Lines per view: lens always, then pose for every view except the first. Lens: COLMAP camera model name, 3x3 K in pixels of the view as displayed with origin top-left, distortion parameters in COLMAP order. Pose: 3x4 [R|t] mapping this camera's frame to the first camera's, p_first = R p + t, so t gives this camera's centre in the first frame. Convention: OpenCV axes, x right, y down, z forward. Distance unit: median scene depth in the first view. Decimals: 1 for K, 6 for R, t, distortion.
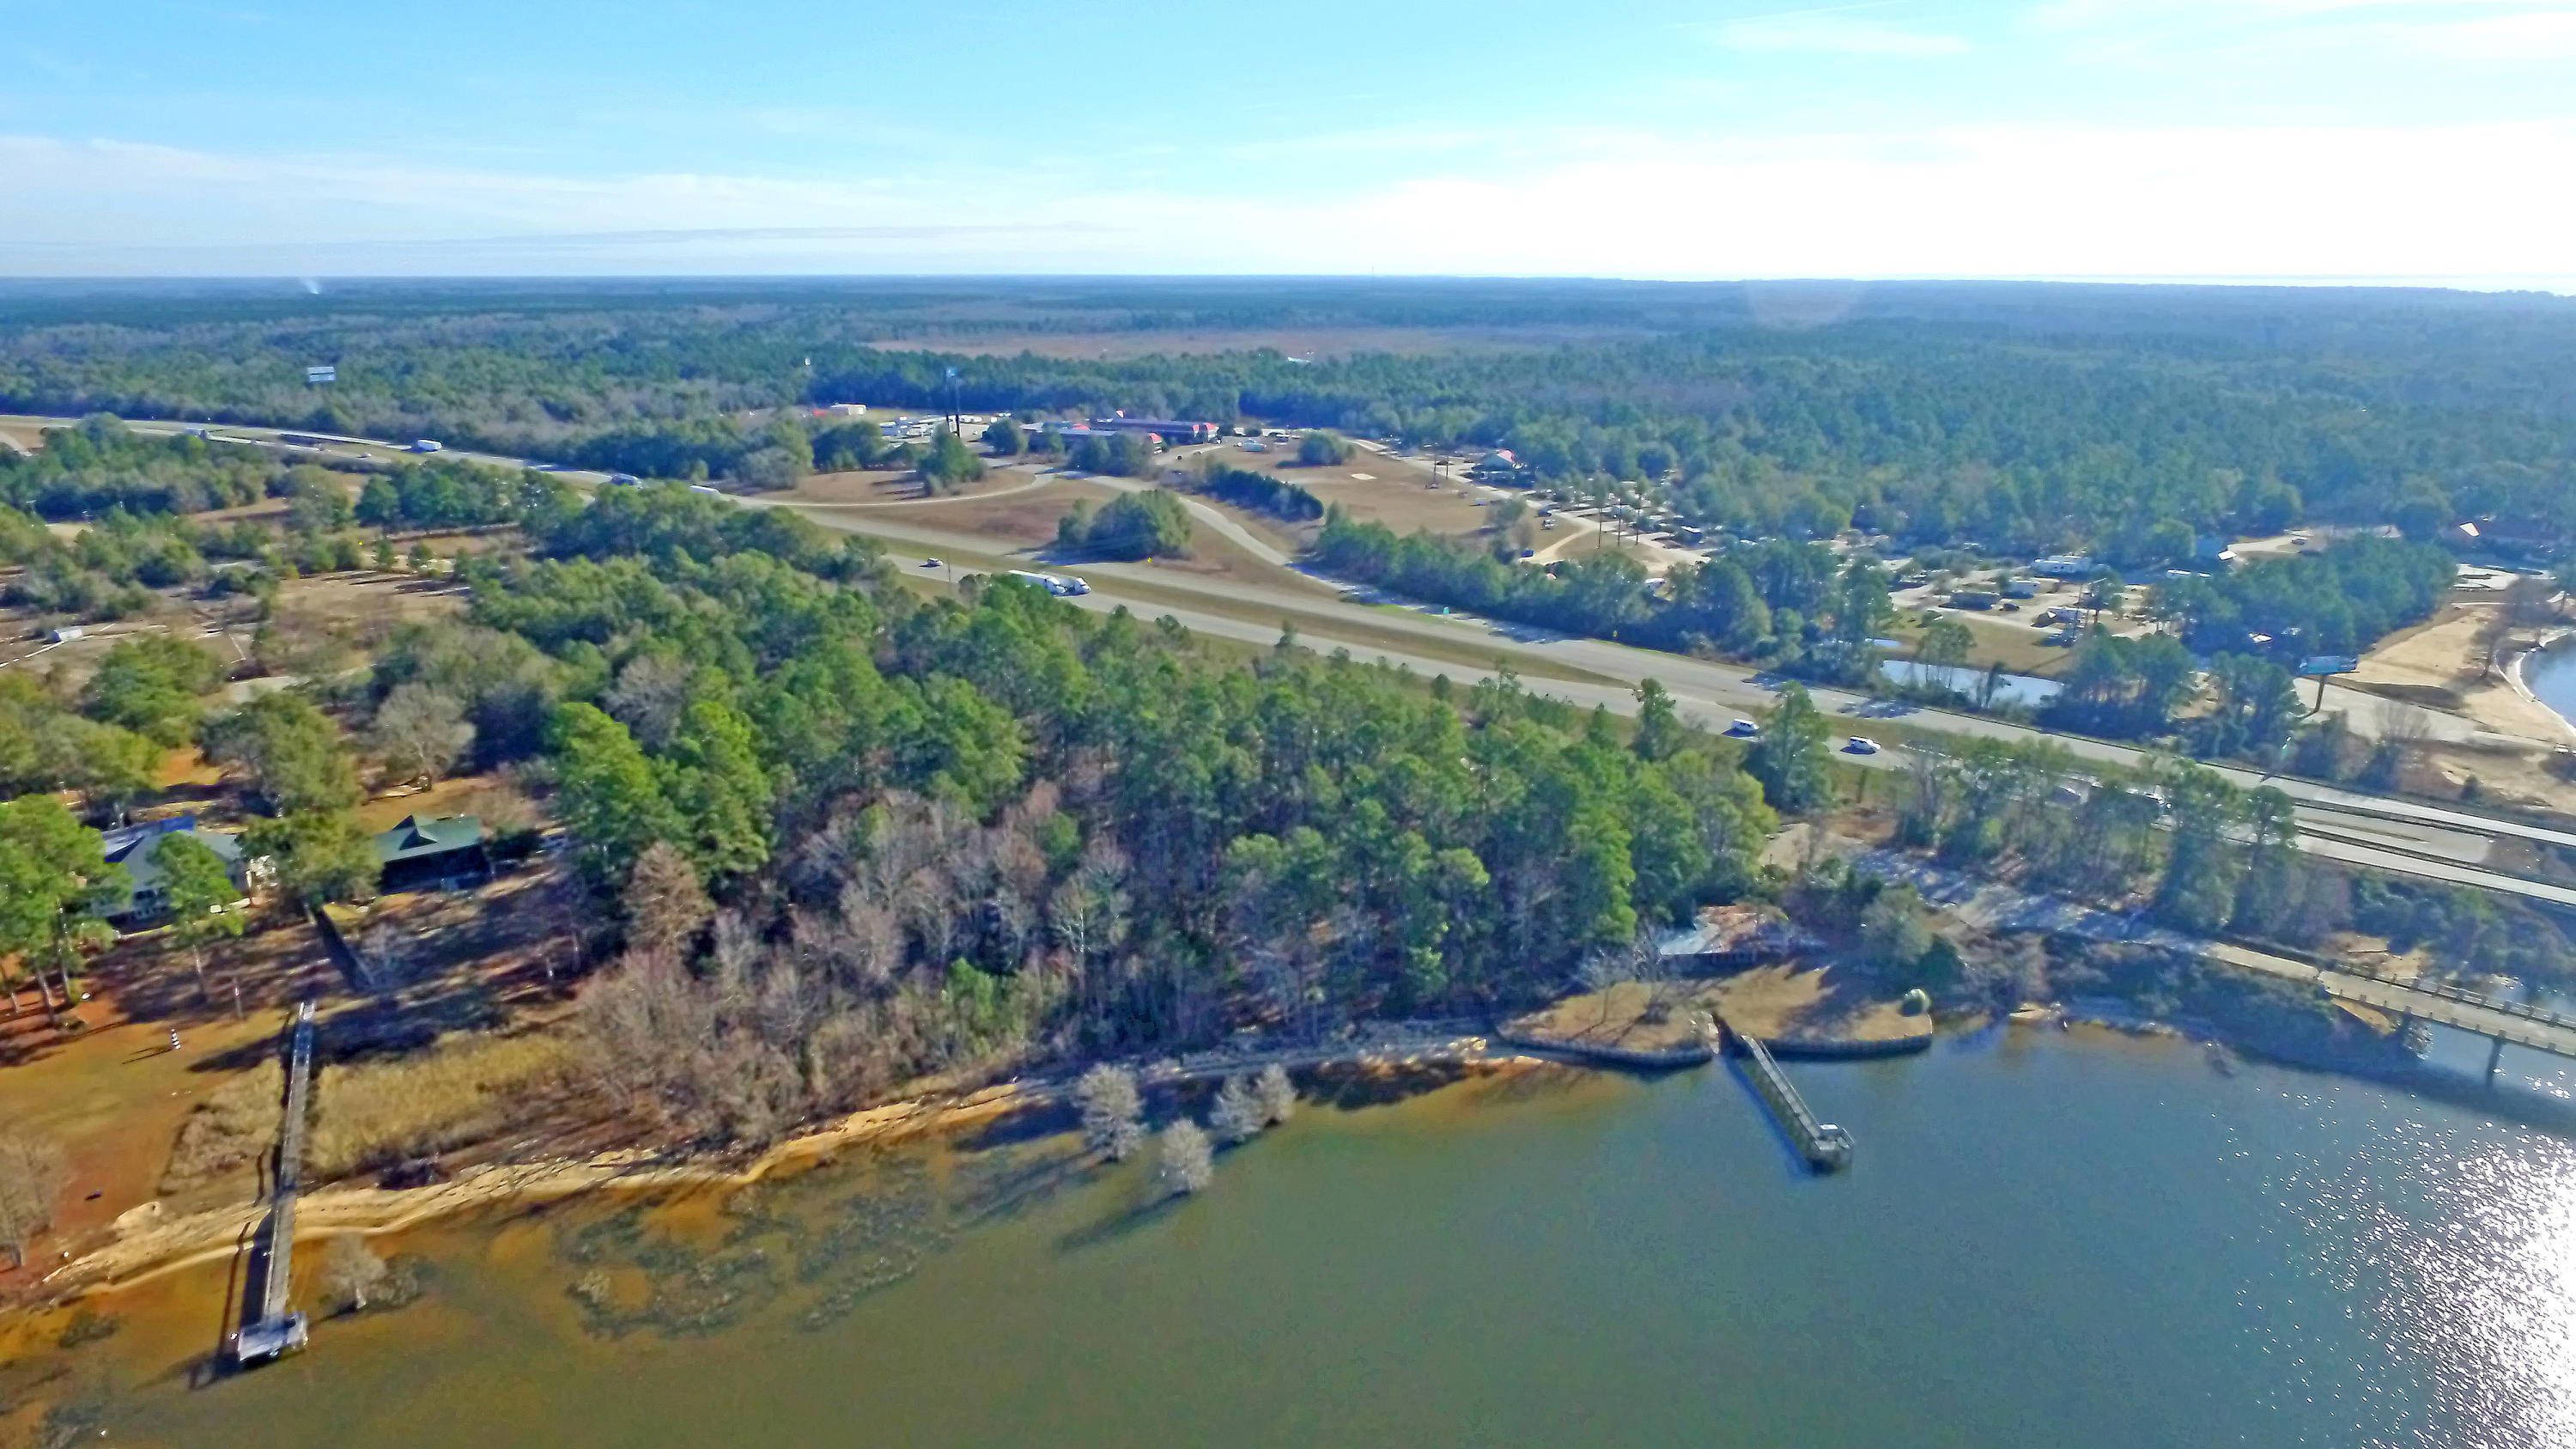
lens RADIAL K [[1516.7, 0, 1294.3], [0, 1516.7, 721.1], [0, 0, 1]] dist [-0.003314, 0.012003]
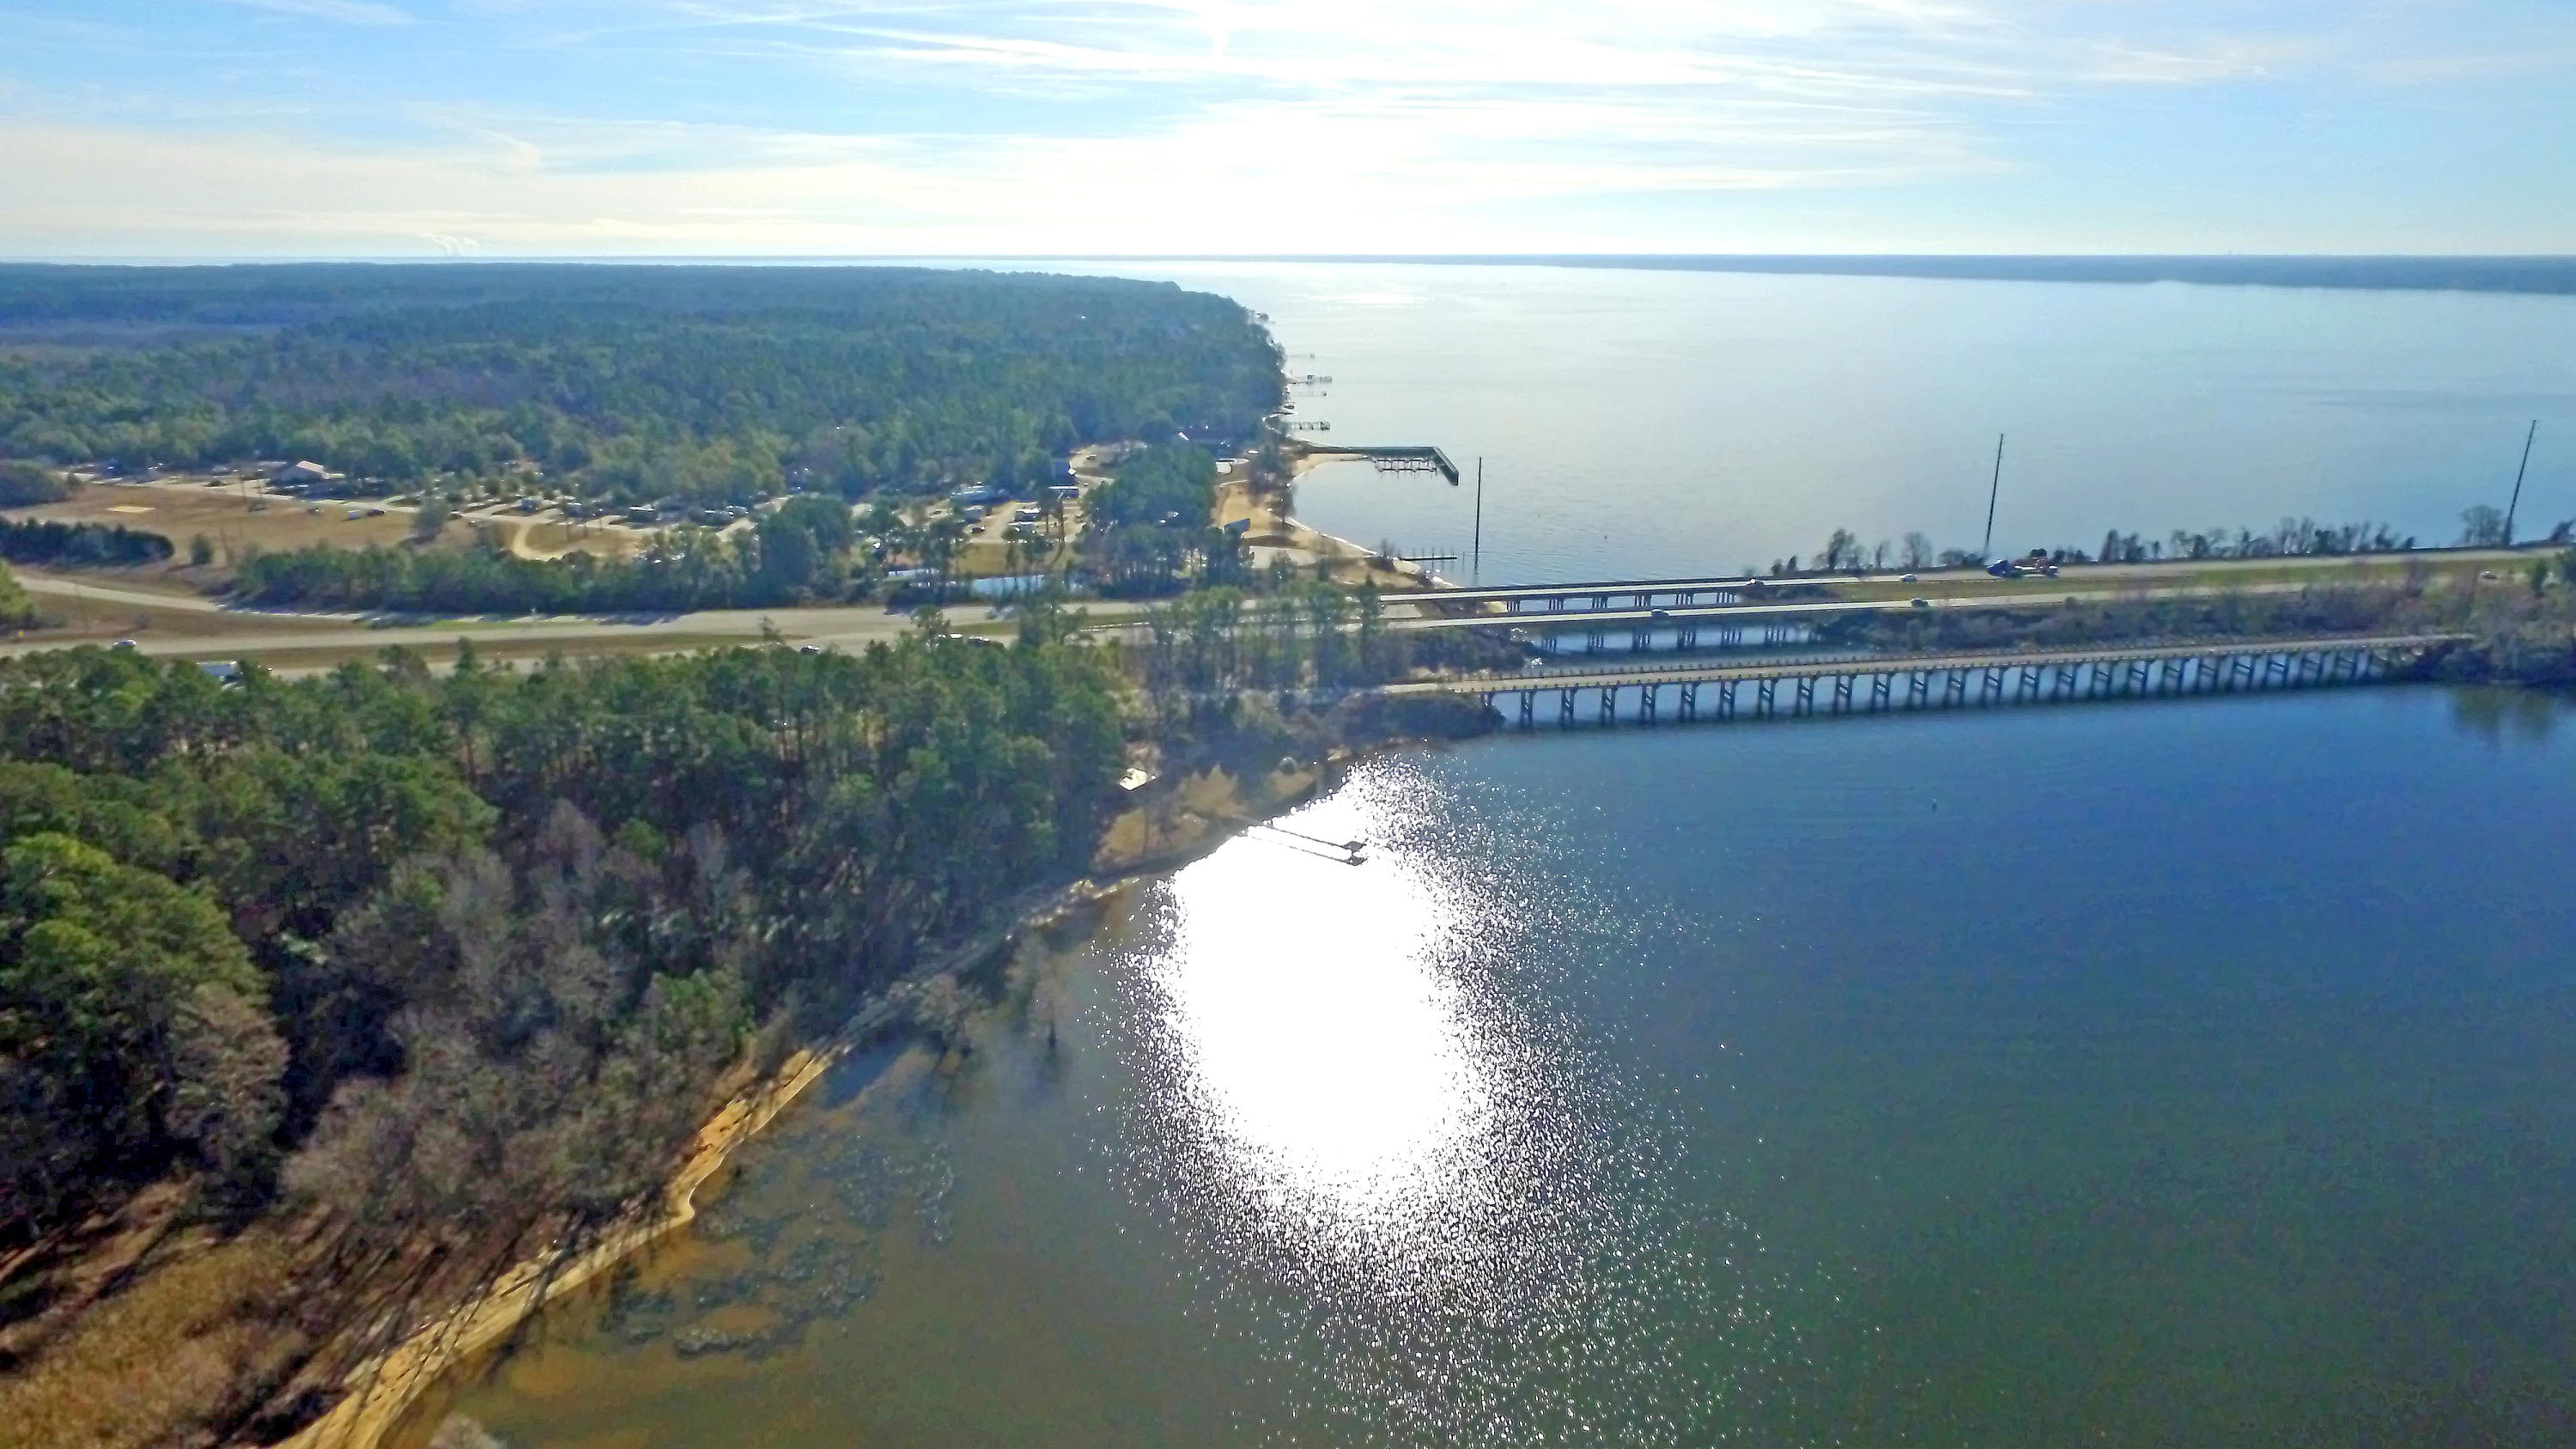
lens RADIAL K [[1516.7, 0, 1294.3], [0, 1516.7, 721.1], [0, 0, 1]] dist [-0.003314, 0.012003]
pose [[0.624414, -0.231879, 0.745881, -0.691278], [0.224637, 0.967887, 0.112842, -0.014081], [-0.748094, 0.097093, 0.656451, 0.069196]]
